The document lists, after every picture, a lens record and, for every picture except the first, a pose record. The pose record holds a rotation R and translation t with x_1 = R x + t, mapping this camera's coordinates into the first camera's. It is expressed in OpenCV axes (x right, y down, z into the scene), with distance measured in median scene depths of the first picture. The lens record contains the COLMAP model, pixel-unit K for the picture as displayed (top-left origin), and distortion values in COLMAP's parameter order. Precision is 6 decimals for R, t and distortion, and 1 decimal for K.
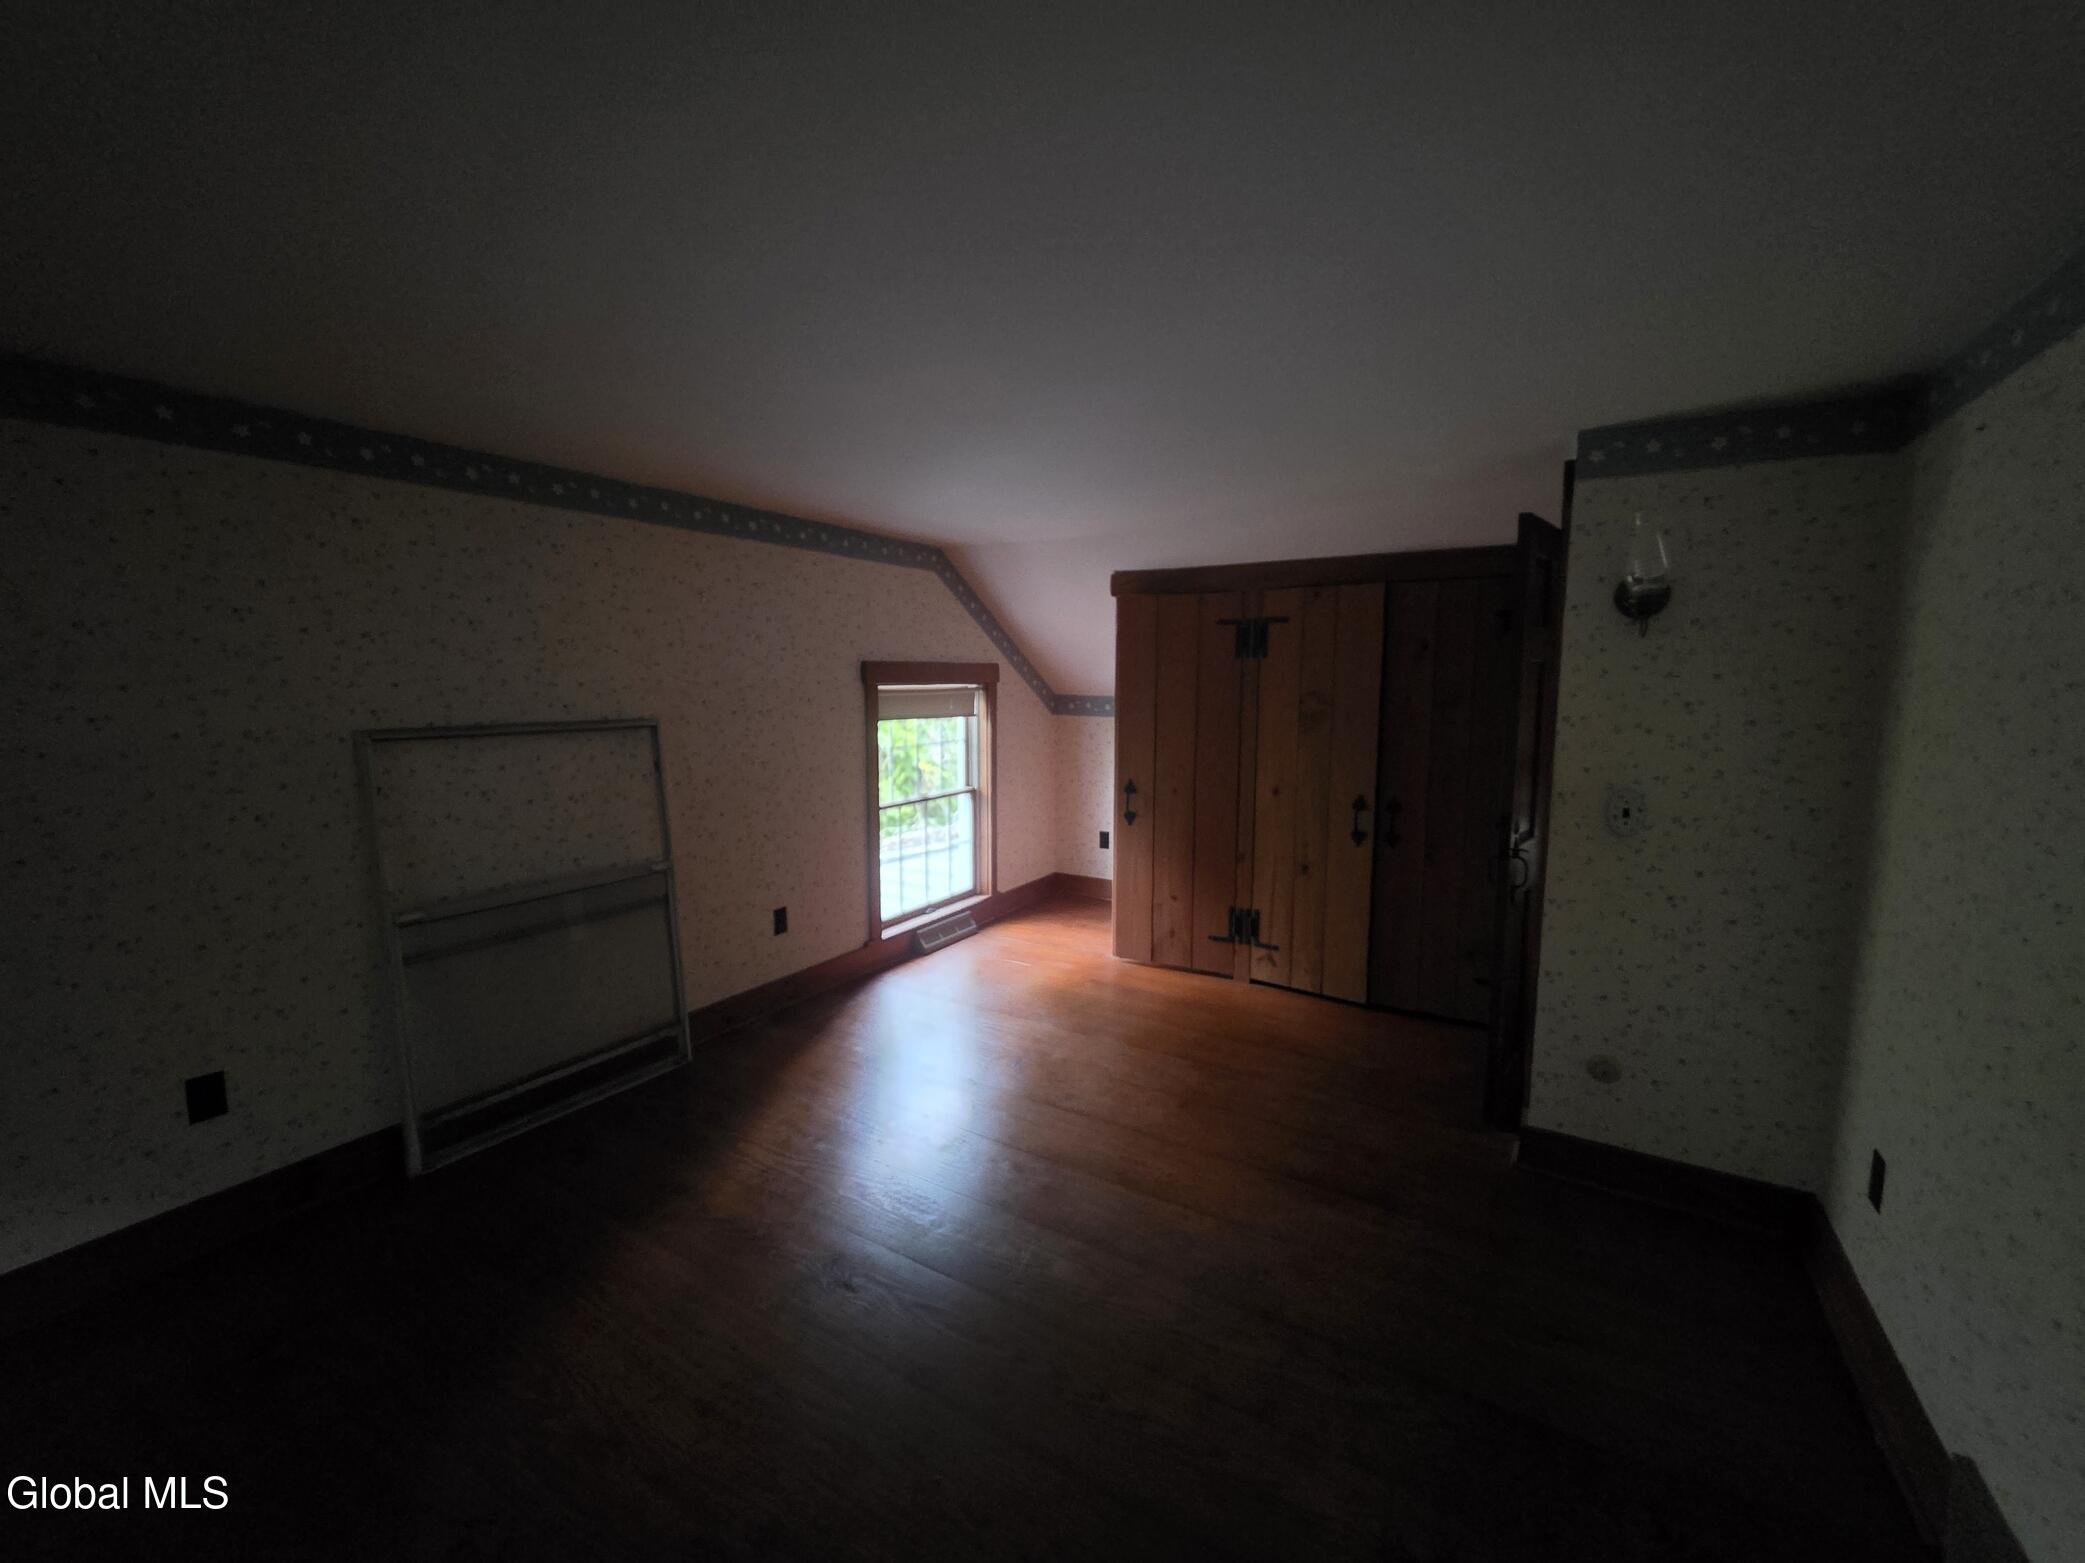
lens RADIAL K [[834.3, 0, 1043.4], [0, 834.3, 782.3], [0, 0, 1]] dist [0.000524, -0.000058]
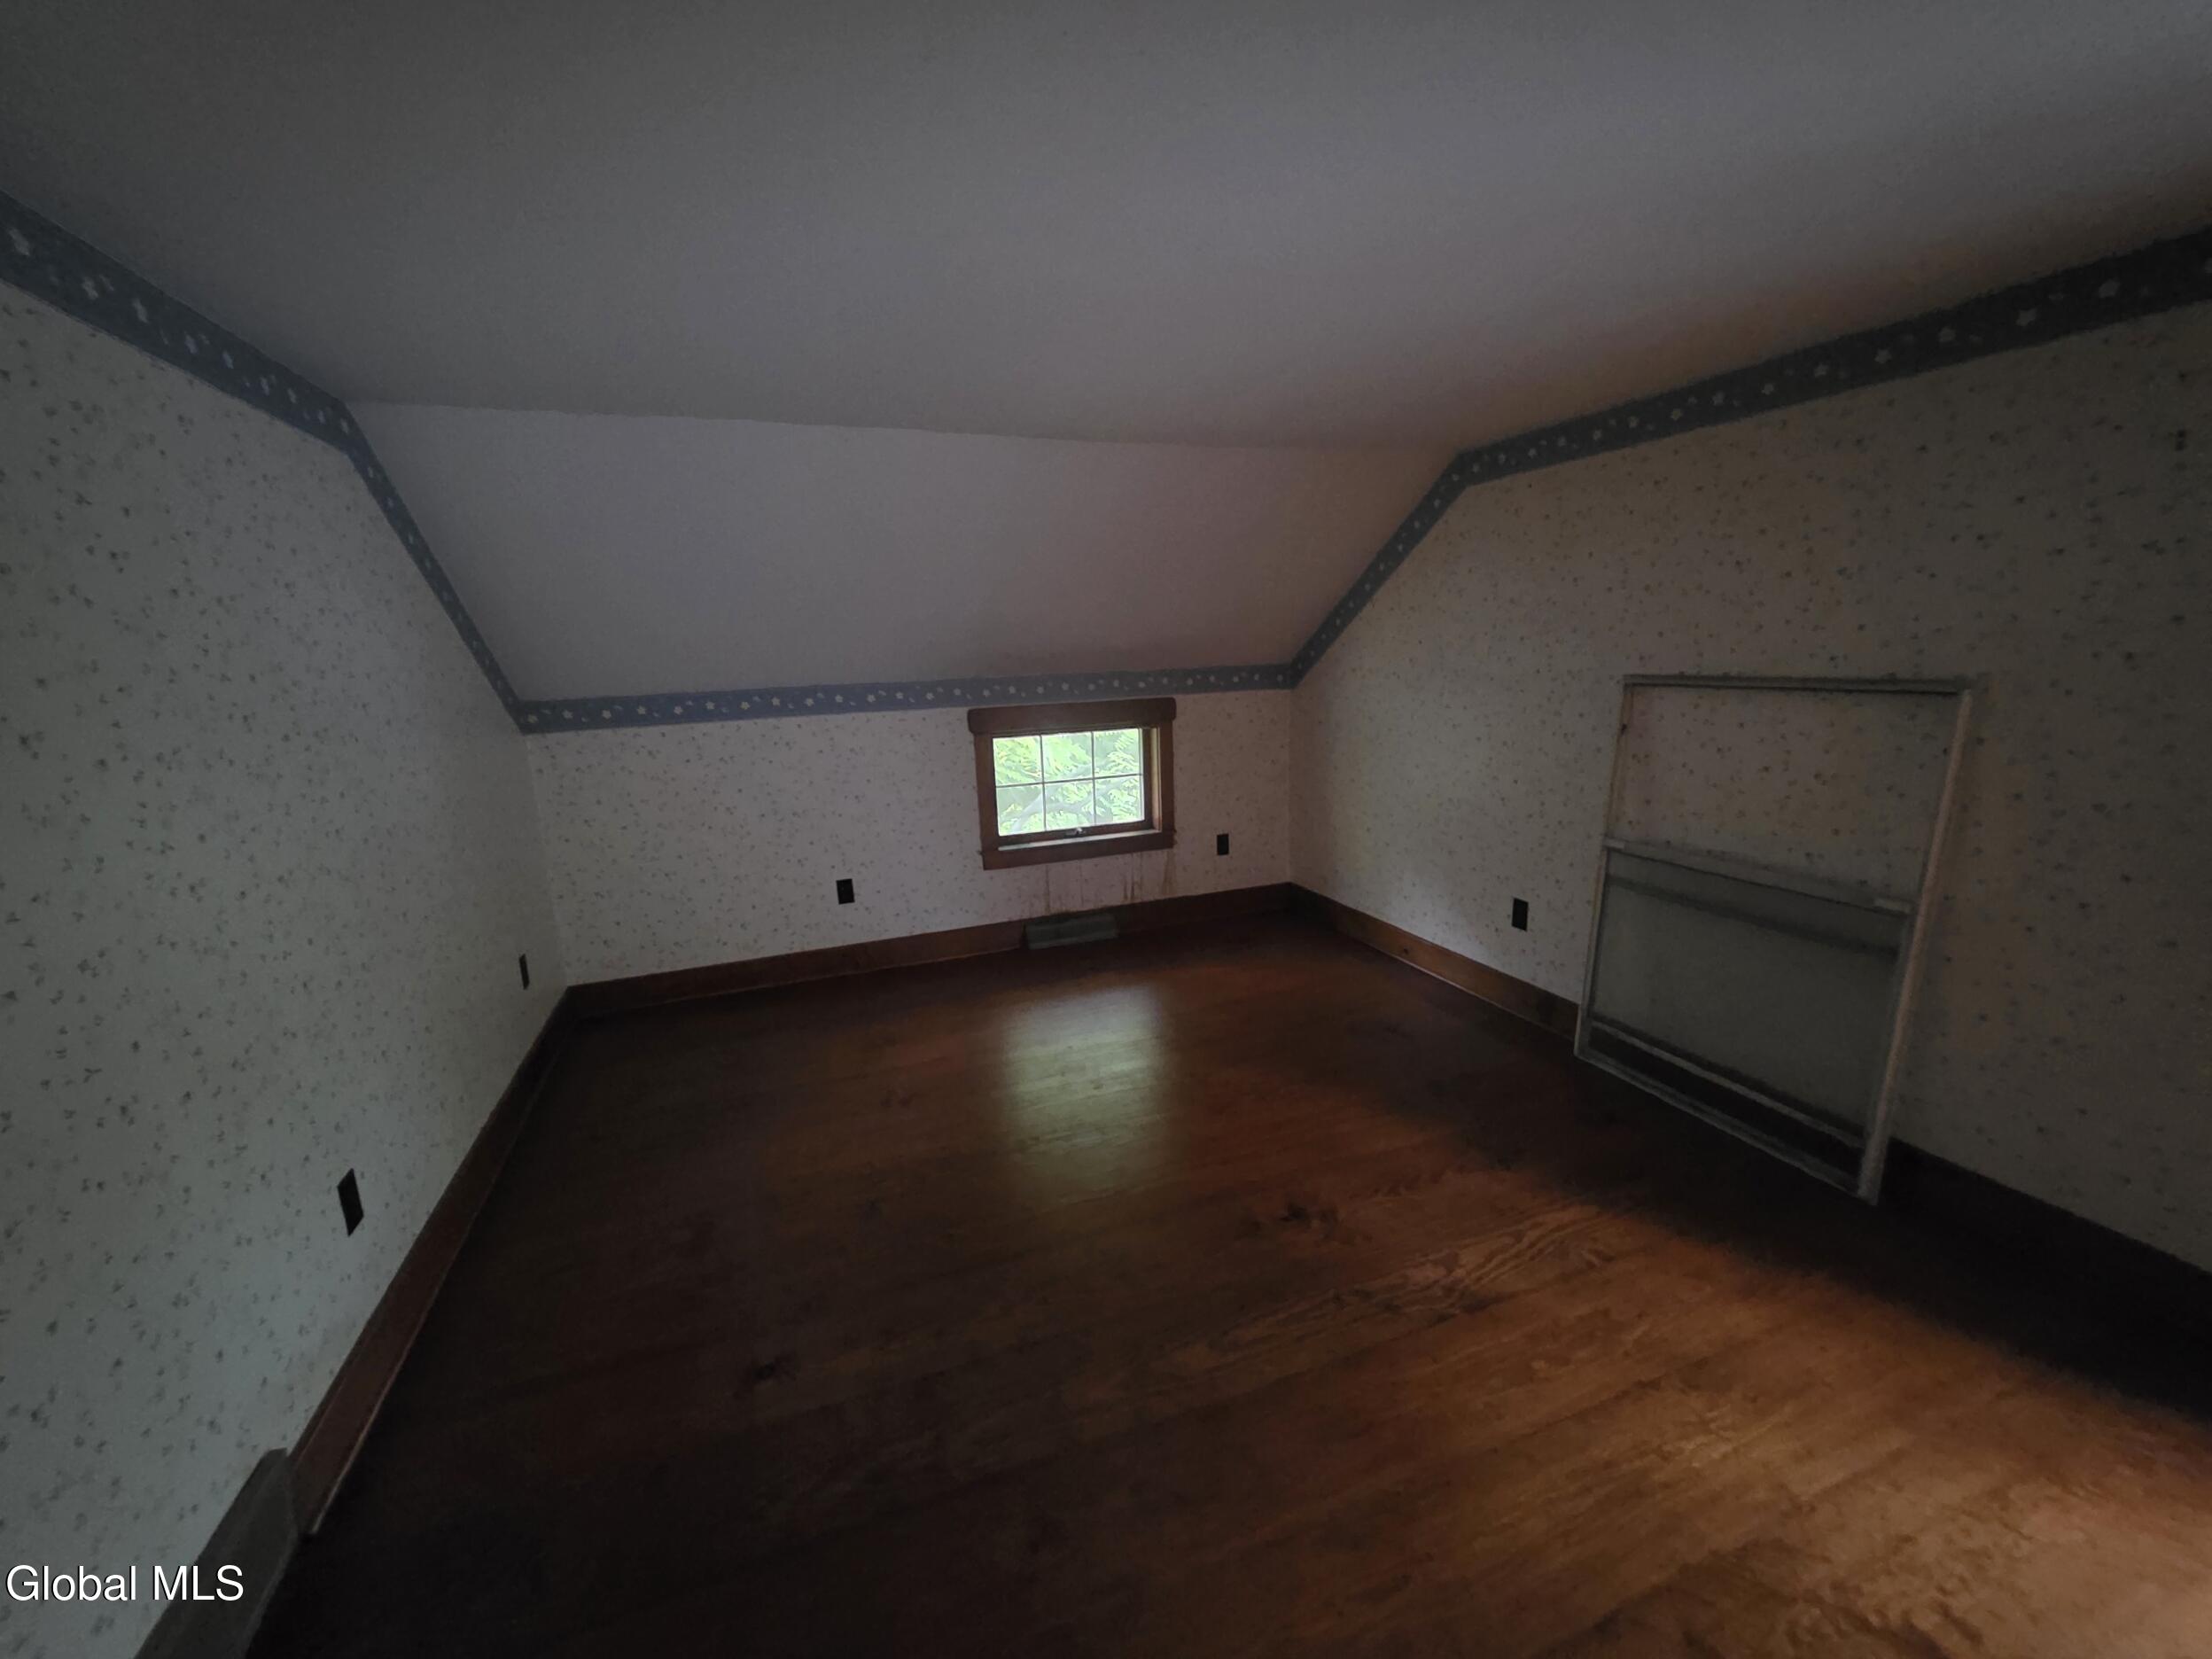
lens RADIAL K [[885.1, 0, 1106.5], [0, 885.1, 842.1], [0, 0, 1]] dist [0.000524, -0.000058]
pose [[-0.610902, 0.182112, -0.770477, 0.541391], [-0.068506, 0.957375, 0.280605, -0.119893], [0.788737, 0.224204, -0.572386, 1.054197]]
